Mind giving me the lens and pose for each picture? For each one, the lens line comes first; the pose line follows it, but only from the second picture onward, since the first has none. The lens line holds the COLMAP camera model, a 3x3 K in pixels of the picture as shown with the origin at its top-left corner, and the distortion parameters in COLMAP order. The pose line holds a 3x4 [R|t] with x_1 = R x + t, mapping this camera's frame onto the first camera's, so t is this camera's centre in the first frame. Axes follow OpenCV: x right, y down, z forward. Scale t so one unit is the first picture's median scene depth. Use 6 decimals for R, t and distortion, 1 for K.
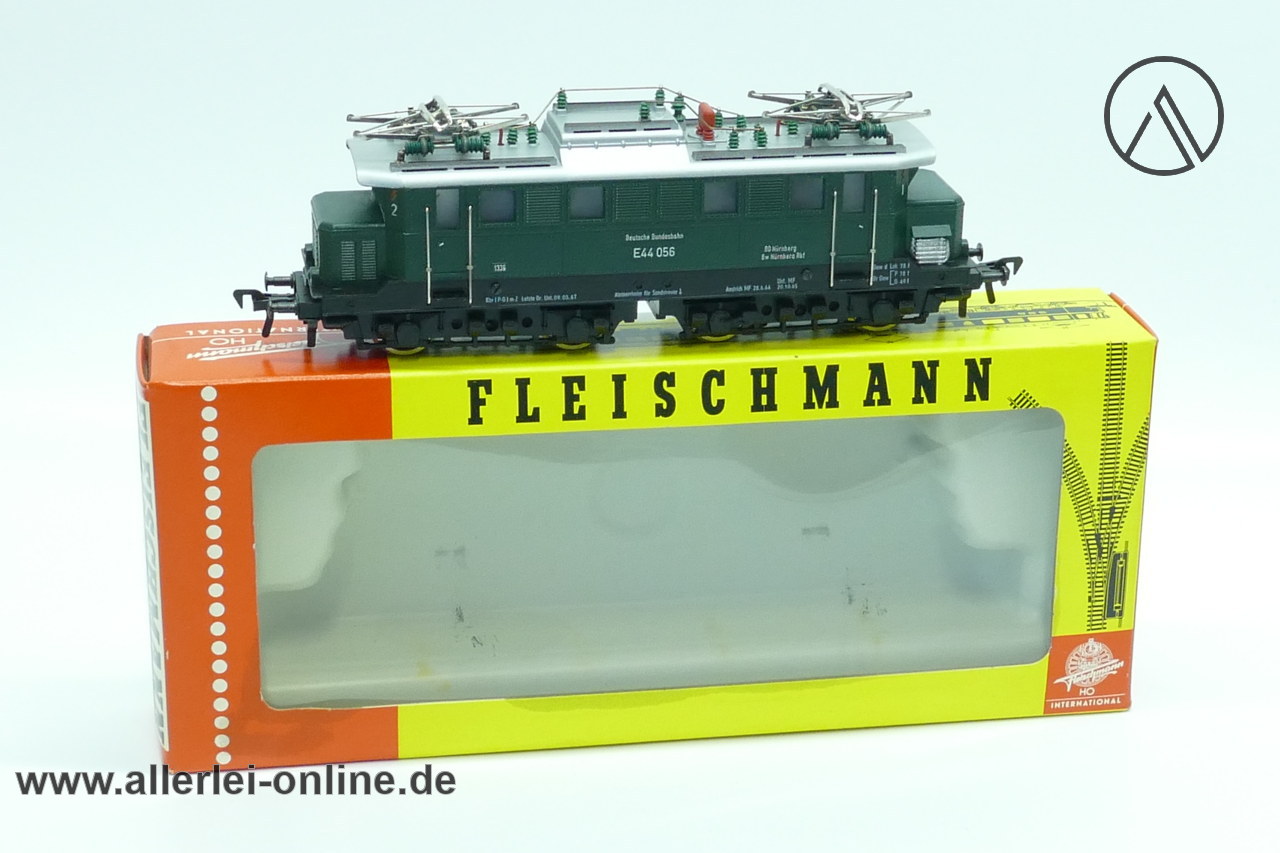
lens RADIAL K [[2714.1, 0, 640.0], [0, 2714.1, 426.5], [0, 0, 1]] dist [-0.035484, 0.146515]
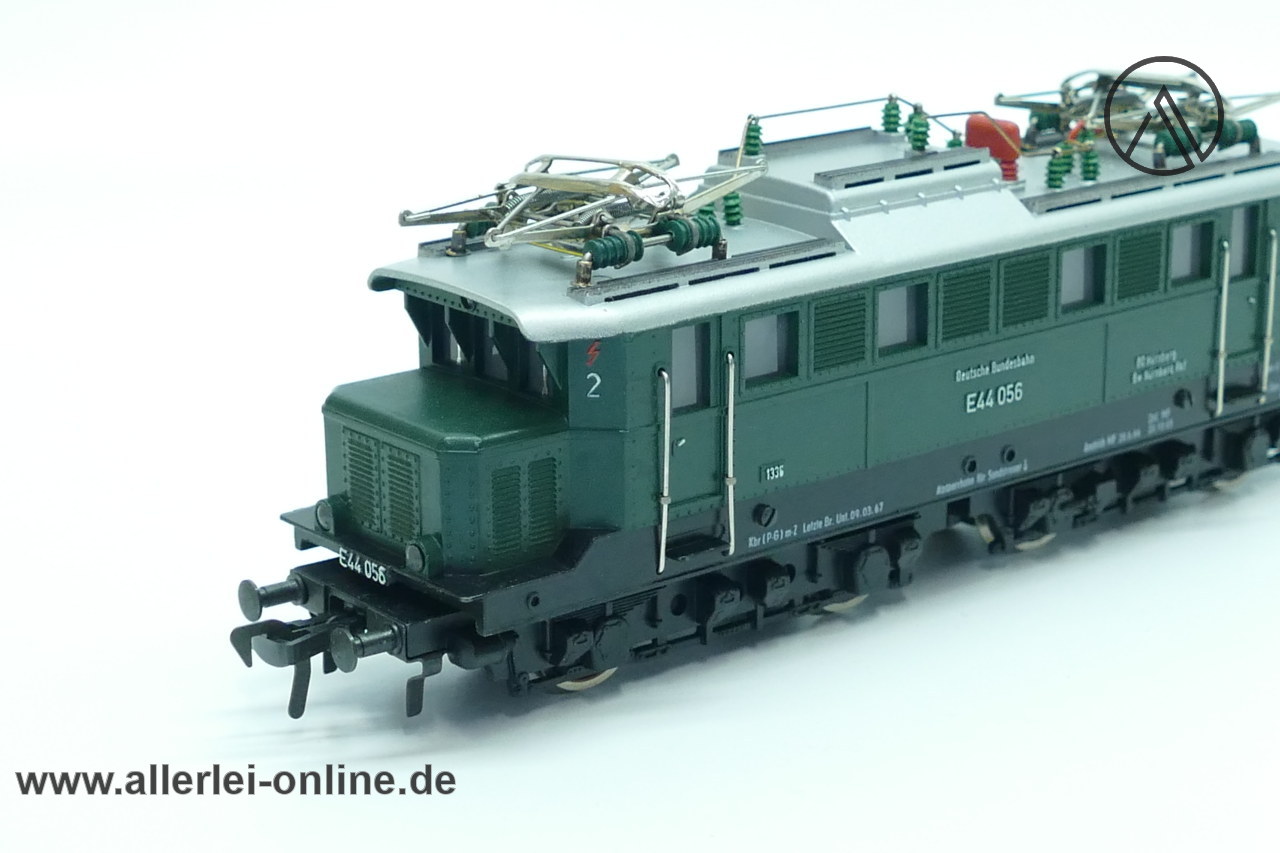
lens RADIAL K [[2714.1, 0, 640.0], [0, 2714.1, 426.5], [0, 0, 1]] dist [-0.035484, 0.146515]
pose [[0.876194, -0.157110, 0.455632, -0.291355], [0.193116, 0.980613, -0.033235, -0.054078], [-0.441577, 0.117111, 0.889547, 0.560893]]
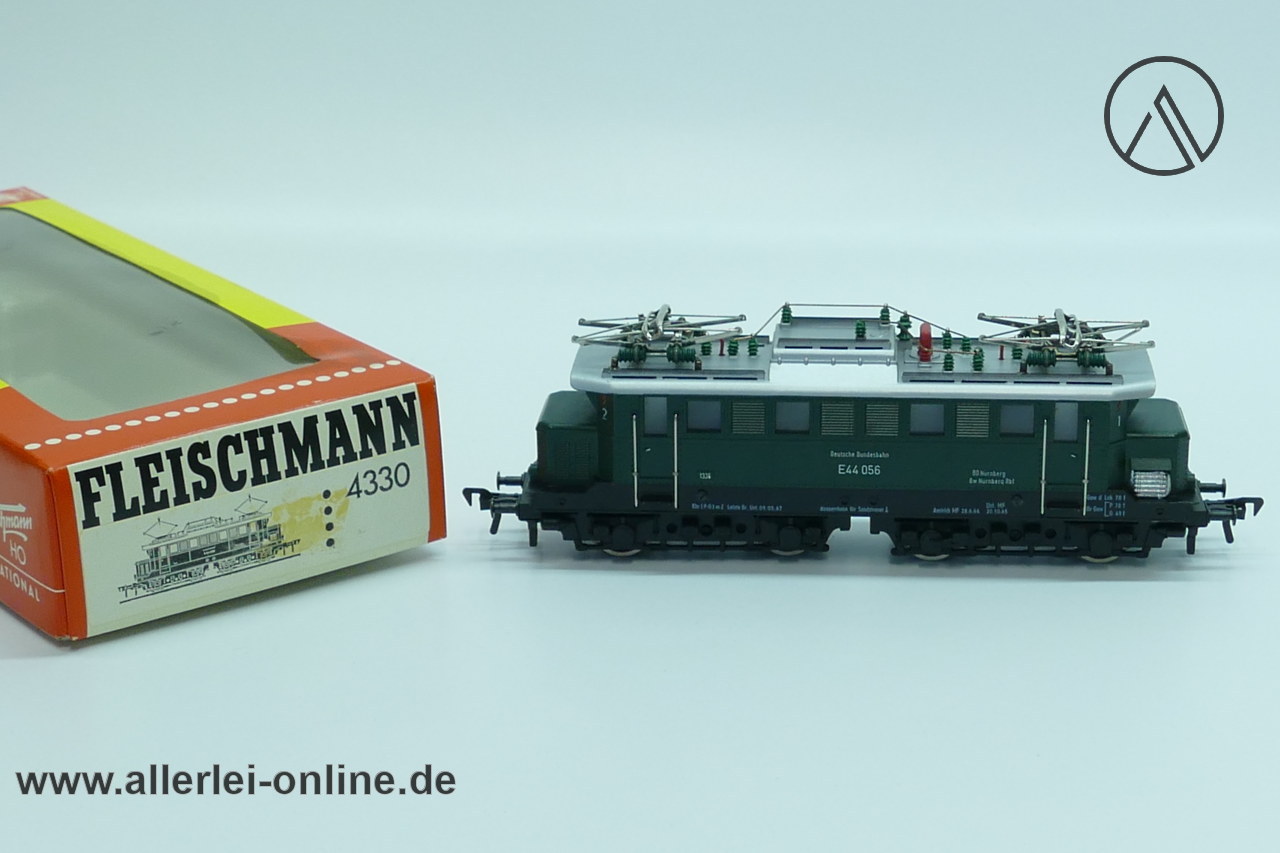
lens RADIAL K [[2714.1, 0, 640.0], [0, 2714.1, 426.5], [0, 0, 1]] dist [-0.035484, 0.146515]
pose [[0.962739, 0.058368, -0.264057, 0.190497], [-0.071917, 0.996529, -0.041931, -0.031730], [0.260693, 0.059359, 0.963595, 0.006076]]
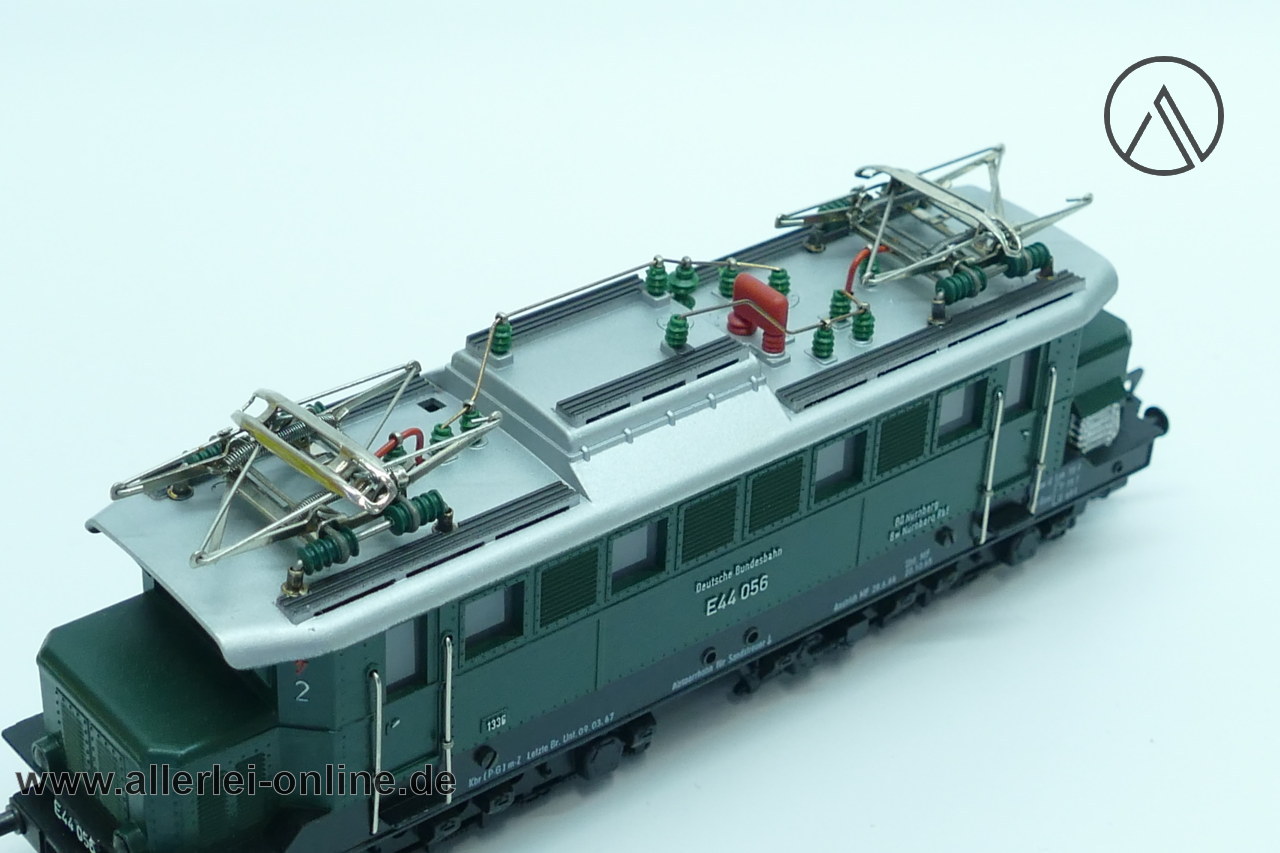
lens RADIAL K [[2714.1, 0, 640.0], [0, 2714.1, 426.5], [0, 0, 1]] dist [-0.035484, 0.146515]
pose [[0.878755, -0.242187, 0.411260, -0.214264], [0.144303, 0.956180, 0.254748, -0.227490], [-0.454935, -0.164516, 0.875196, 0.556235]]
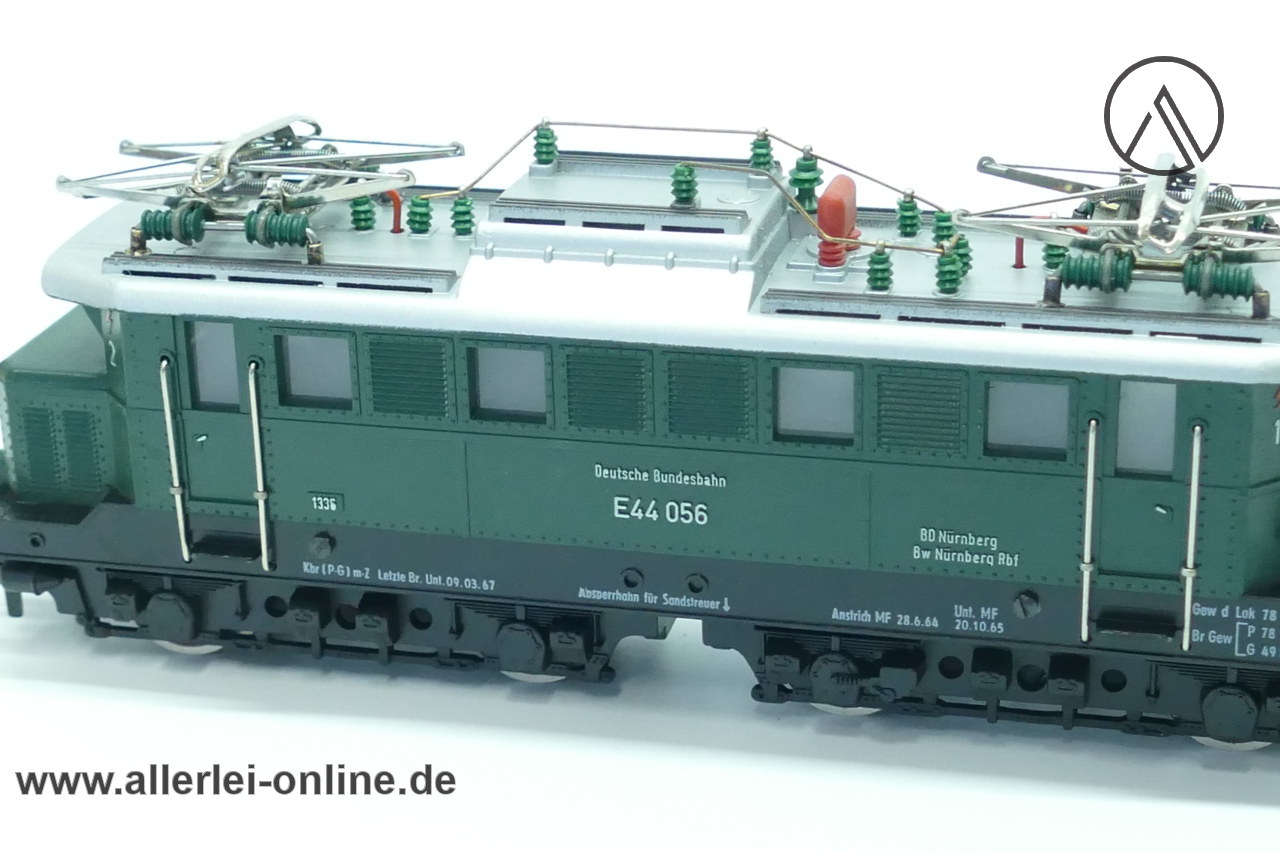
lens RADIAL K [[2714.1, 0, 640.0], [0, 2714.1, 426.5], [0, 0, 1]] dist [-0.035484, 0.146515]
pose [[0.904719, 0.121061, -0.408445, 0.176482], [-0.117616, 0.992489, 0.033645, -0.091082], [0.409450, 0.017600, 0.912163, 0.597276]]
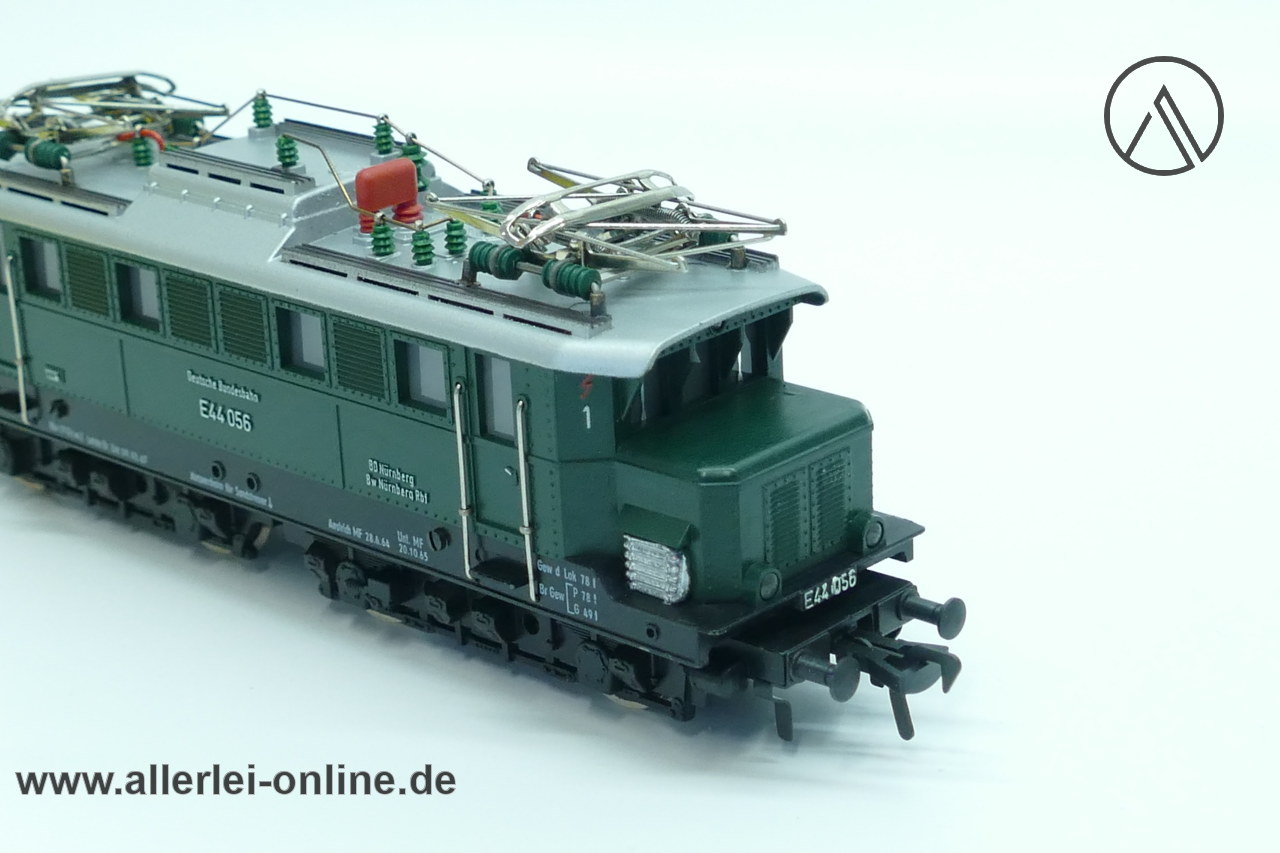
lens RADIAL K [[2714.1, 0, 640.0], [0, 2714.1, 426.5], [0, 0, 1]] dist [-0.035484, 0.146515]
pose [[0.590976, 0.239340, -0.770366, 0.455821], [-0.244241, 0.963237, 0.111895, -0.139762], [0.768826, 0.122028, 0.627706, 0.725059]]
